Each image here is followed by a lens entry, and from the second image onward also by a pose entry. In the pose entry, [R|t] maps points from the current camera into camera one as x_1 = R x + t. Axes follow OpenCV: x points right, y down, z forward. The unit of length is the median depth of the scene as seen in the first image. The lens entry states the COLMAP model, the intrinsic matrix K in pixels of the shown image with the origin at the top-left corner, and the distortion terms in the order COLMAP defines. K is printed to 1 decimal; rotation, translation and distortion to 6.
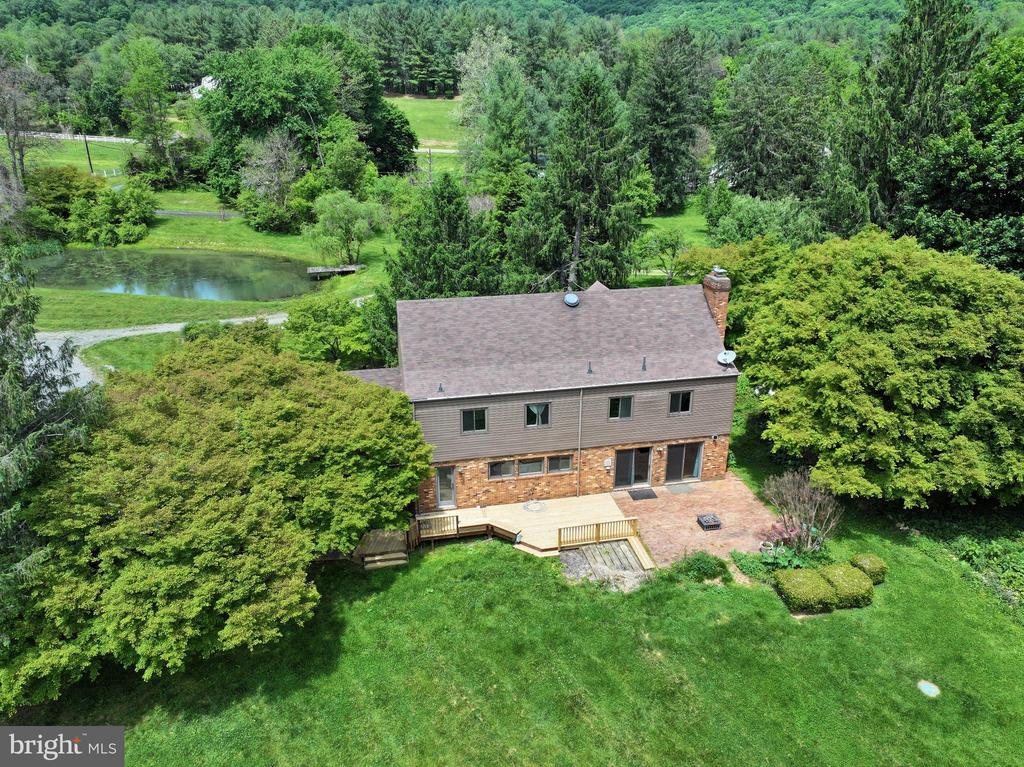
lens RADIAL K [[719.8, 0, 516.2], [0, 719.8, 384.7], [0, 0, 1]] dist [-0.000477, 0.017594]
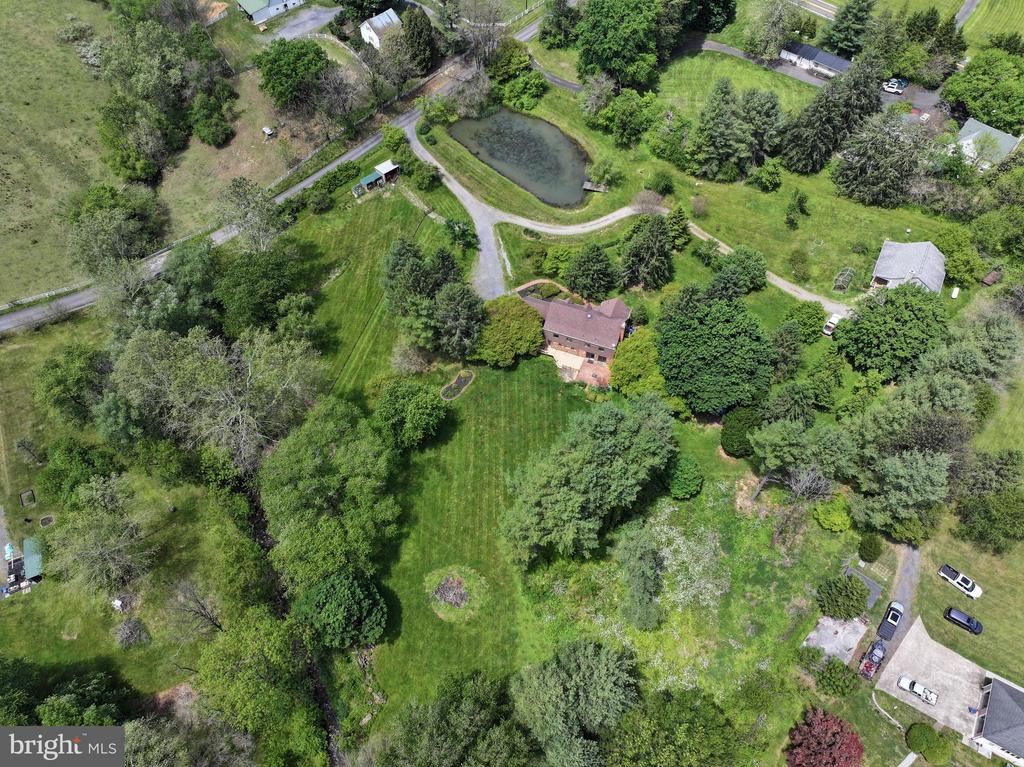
lens RADIAL K [[719.8, 0, 513.5], [0, 719.8, 374.0], [0, 0, 1]] dist [-0.000477, 0.017594]
pose [[0.838216, 0.440949, -0.320871, 1.438725], [-0.189995, 0.787656, 0.586089, -2.670944], [0.511171, -0.430305, 0.744003, -2.983565]]
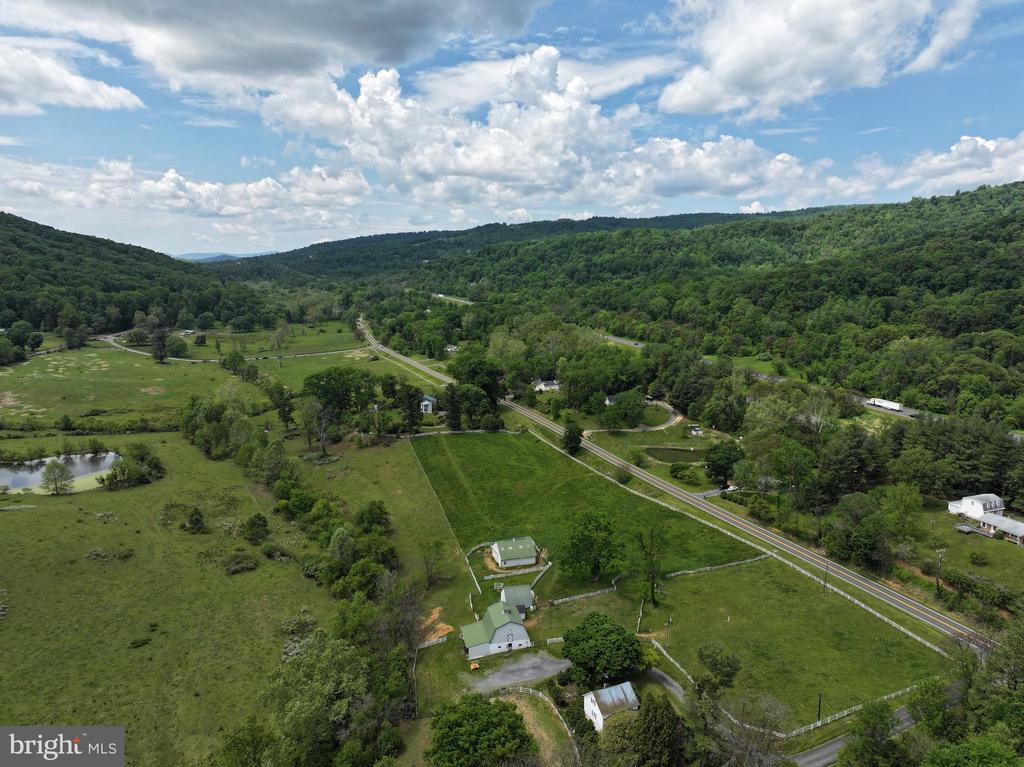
lens RADIAL K [[719.8, 0, 514.8], [0, 719.8, 380.2], [0, 0, 1]] dist [-0.000477, 0.017594]
pose [[0.564237, 0.135872, -0.814356, 0.082623], [-0.296073, 0.954059, -0.045957, -2.796071], [0.770699, 0.267039, 0.578544, -1.022274]]
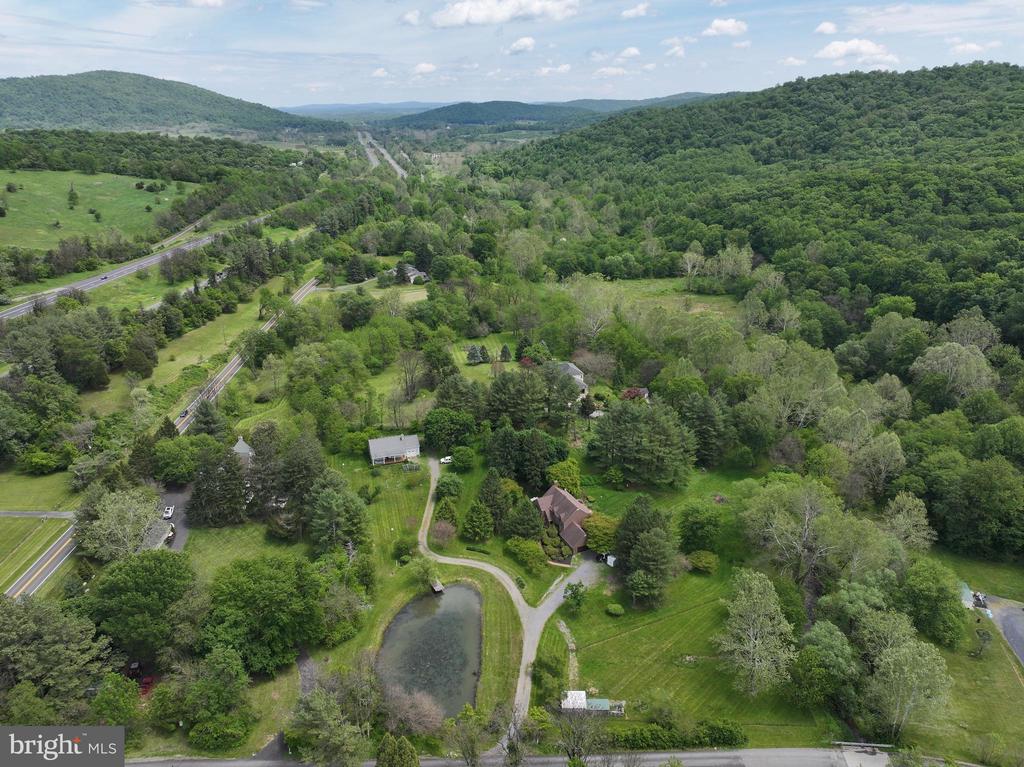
lens RADIAL K [[719.8, 0, 515.5], [0, 719.8, 380.8], [0, 0, 1]] dist [-0.000477, 0.017594]
pose [[-0.249367, -0.346700, 0.904221, -6.272686], [0.347607, 0.839448, 0.417728, -4.553159], [-0.903873, 0.418481, -0.088815, 1.853275]]
